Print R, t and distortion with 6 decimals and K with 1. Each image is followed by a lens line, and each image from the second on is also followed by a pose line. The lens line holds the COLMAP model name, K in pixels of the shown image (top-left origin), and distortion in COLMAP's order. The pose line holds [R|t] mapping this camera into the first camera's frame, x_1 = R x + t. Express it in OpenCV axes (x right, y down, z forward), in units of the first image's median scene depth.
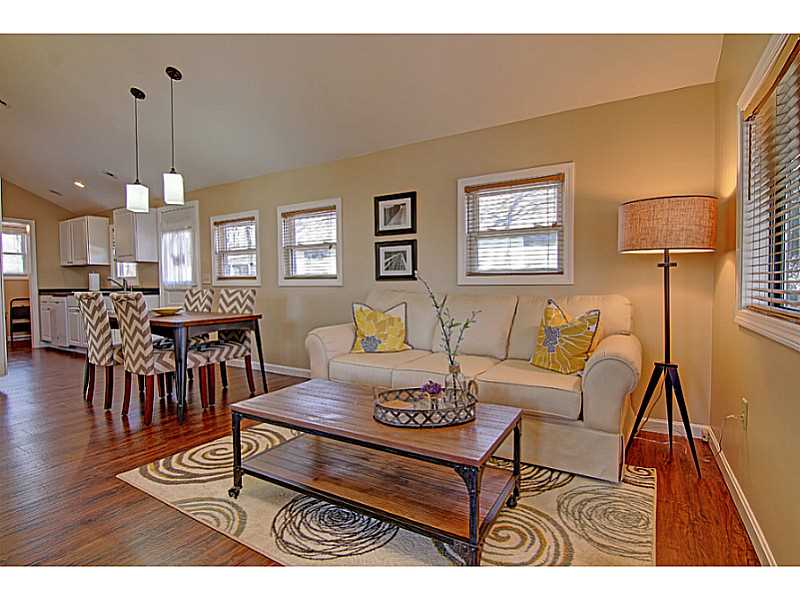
lens RADIAL K [[406.1, 0, 400.0], [0, 406.1, 300.0], [0, 0, 1]] dist [-0.008066, -0.010293]
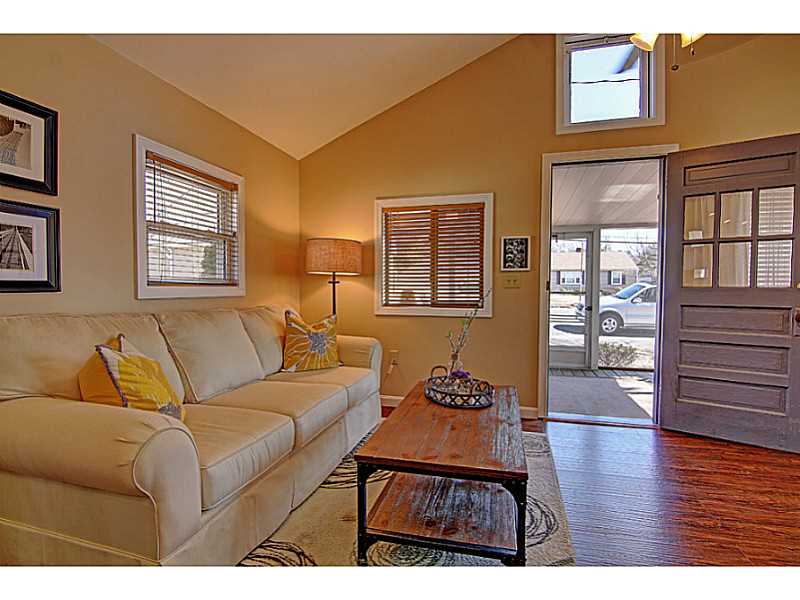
lens RADIAL K [[406.1, 0, 400.0], [0, 406.1, 300.0], [0, 0, 1]] dist [-0.008066, -0.010293]
pose [[-0.270368, -0.017930, 0.962590, -0.491959], [0.043589, 0.998573, 0.030843, -0.031937], [-0.961770, 0.050297, -0.269200, 0.663103]]
